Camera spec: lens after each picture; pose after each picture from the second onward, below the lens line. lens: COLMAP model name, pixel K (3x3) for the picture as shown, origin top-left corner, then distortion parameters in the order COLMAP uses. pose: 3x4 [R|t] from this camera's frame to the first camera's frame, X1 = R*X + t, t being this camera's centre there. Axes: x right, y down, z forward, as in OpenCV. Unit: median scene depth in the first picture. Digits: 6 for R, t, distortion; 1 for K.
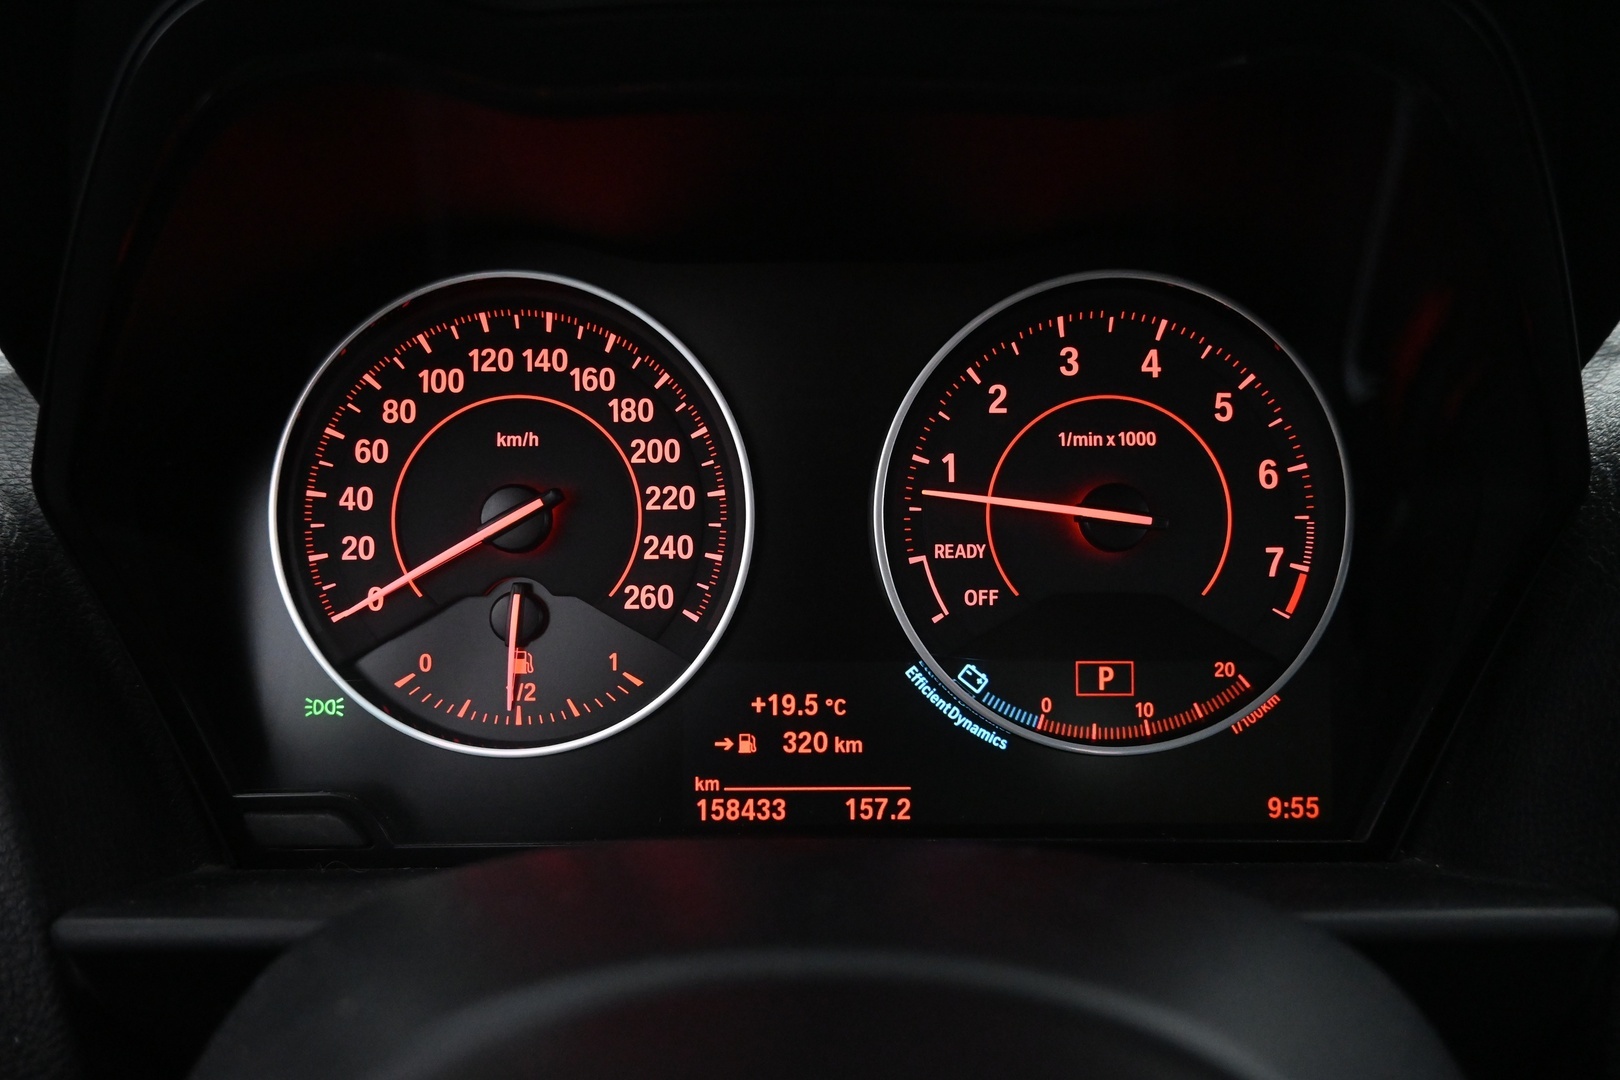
lens RADIAL K [[1134.0, 0, 780.3], [0, 1134.0, 563.1], [0, 0, 1]] dist [-0.007405, 0.003909]
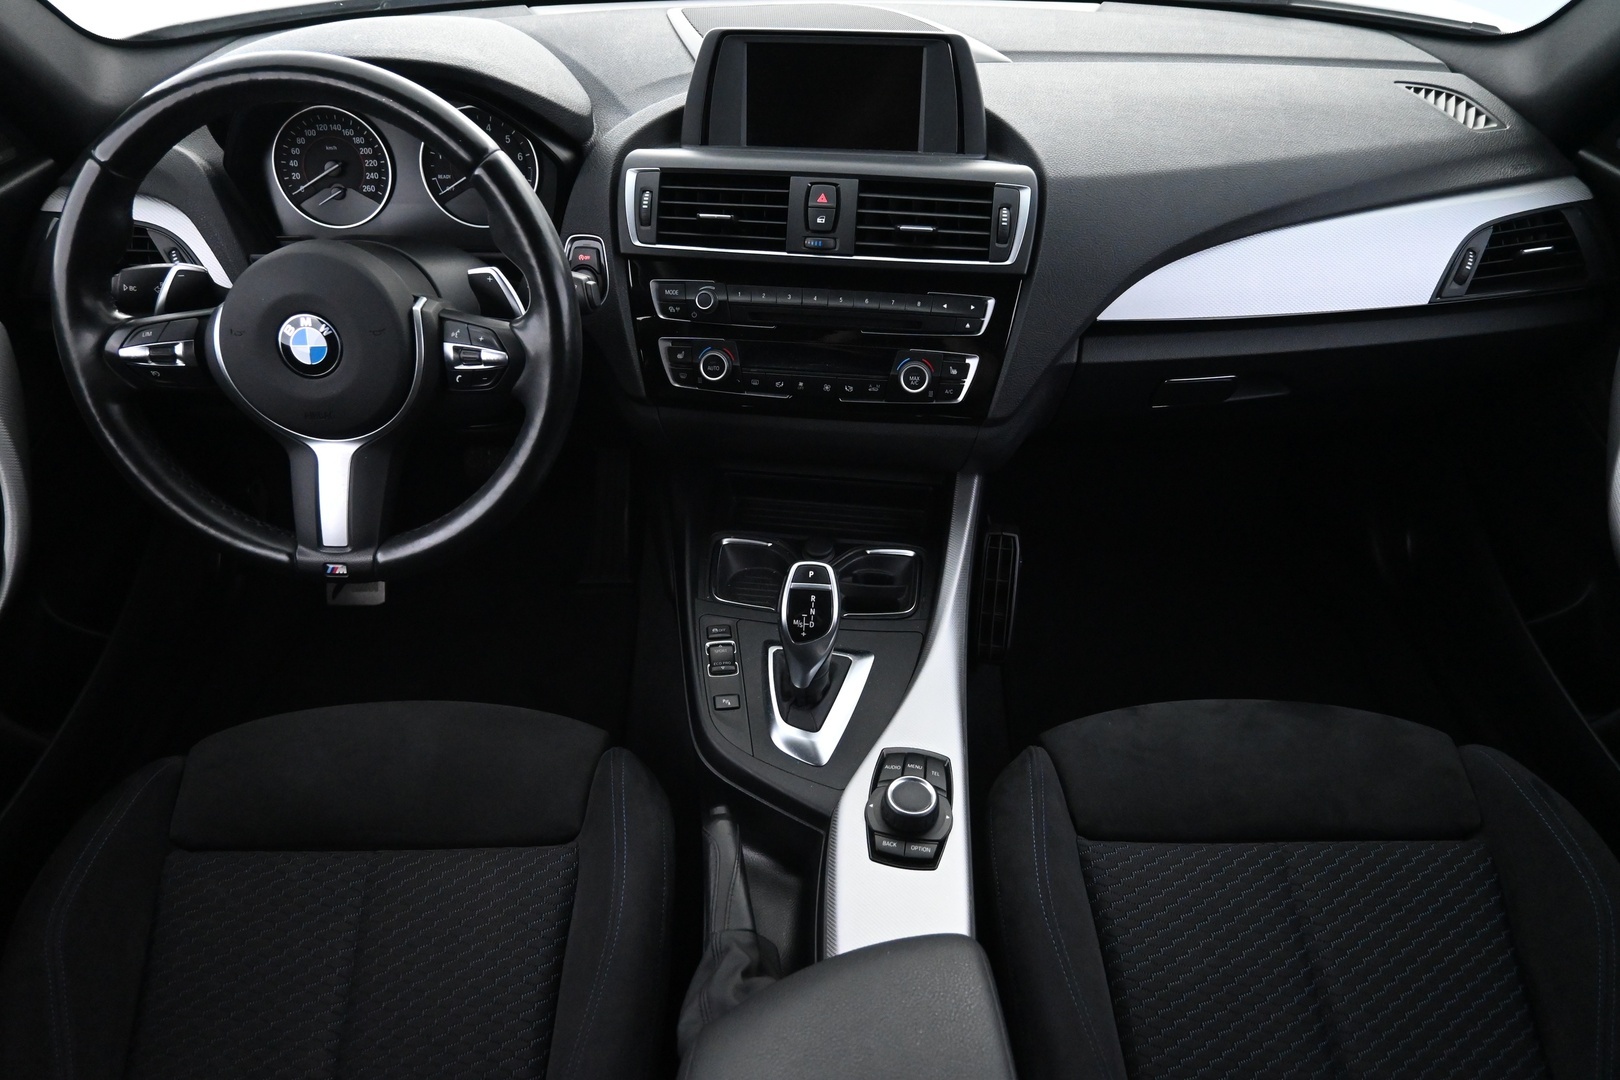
lens RADIAL K [[1165.3, 0, 807.8], [0, 1165.3, 546.5], [0, 0, 1]] dist [-0.014768, 0.004925]
pose [[0.999958, 0.000600, 0.009198, 1.427949], [-0.004126, 0.921450, 0.388476, -0.414232], [-0.008242, -0.388498, 0.921413, -3.374775]]
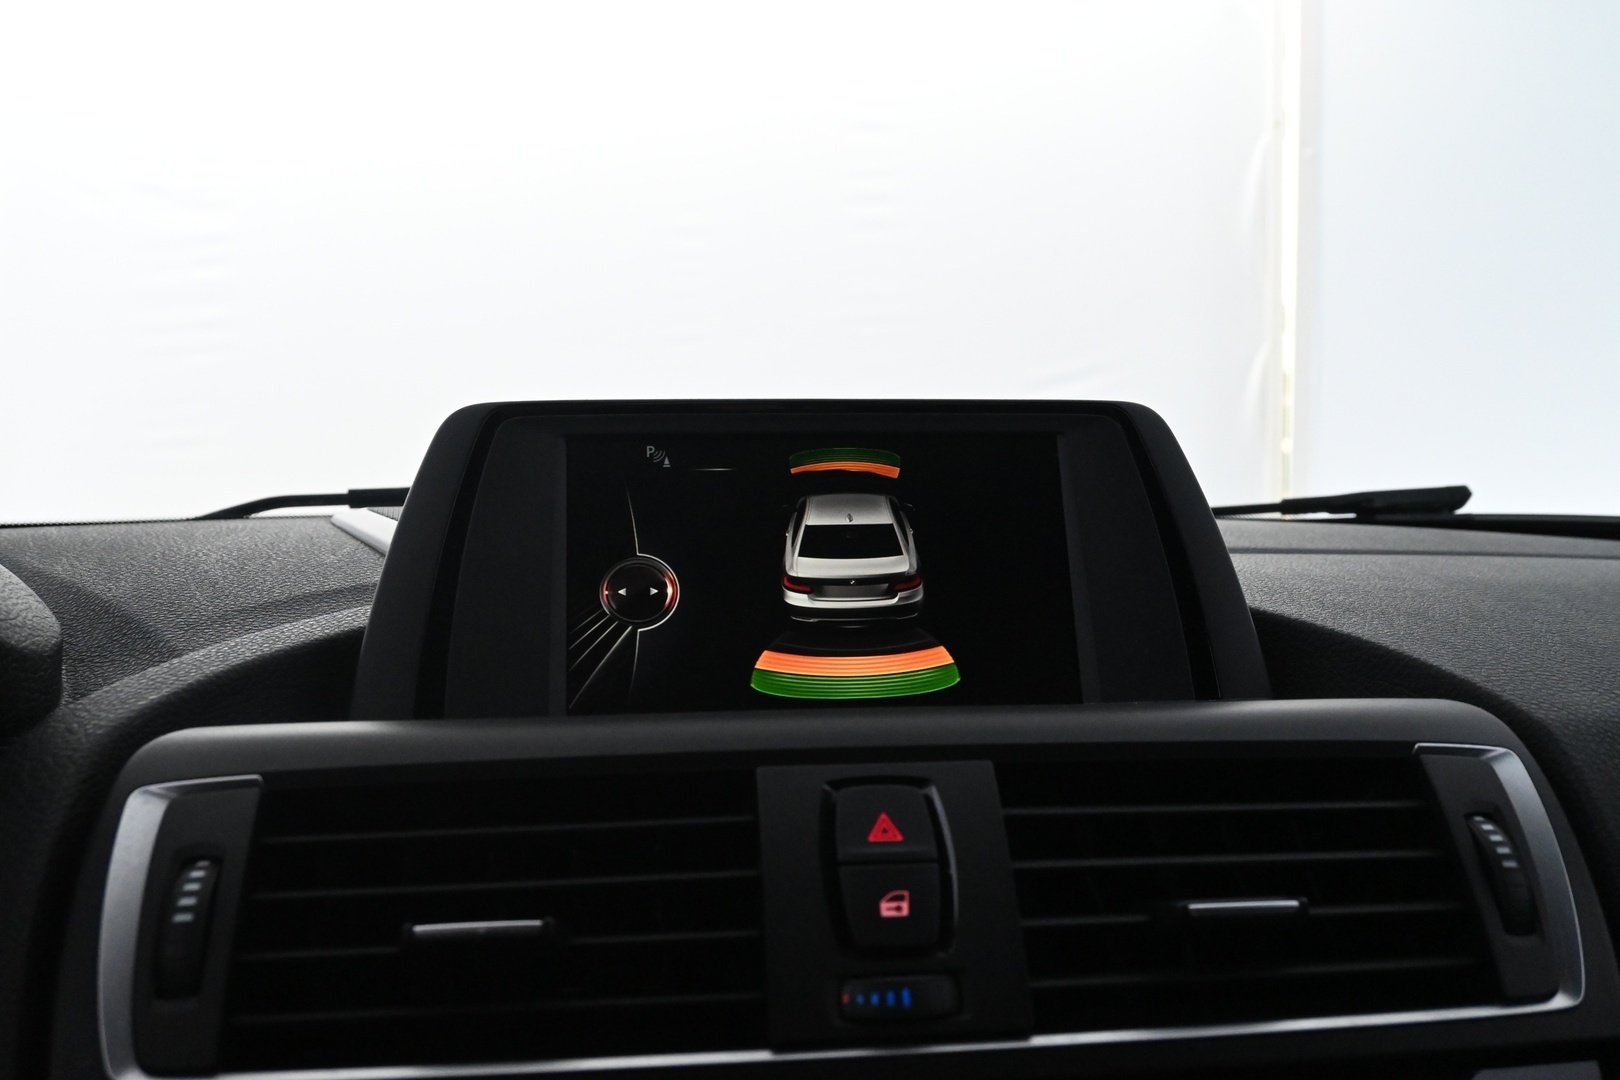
lens RADIAL K [[1282.6, 0, 808.9], [0, 1282.6, 524.6], [0, 0, 1]] dist [-0.007364, -0.001917]
pose [[0.969158, -0.001153, 0.246437, 1.156822], [0.062261, 0.968695, -0.240320, 0.030259], [-0.238445, 0.248251, 0.938891, -0.503030]]
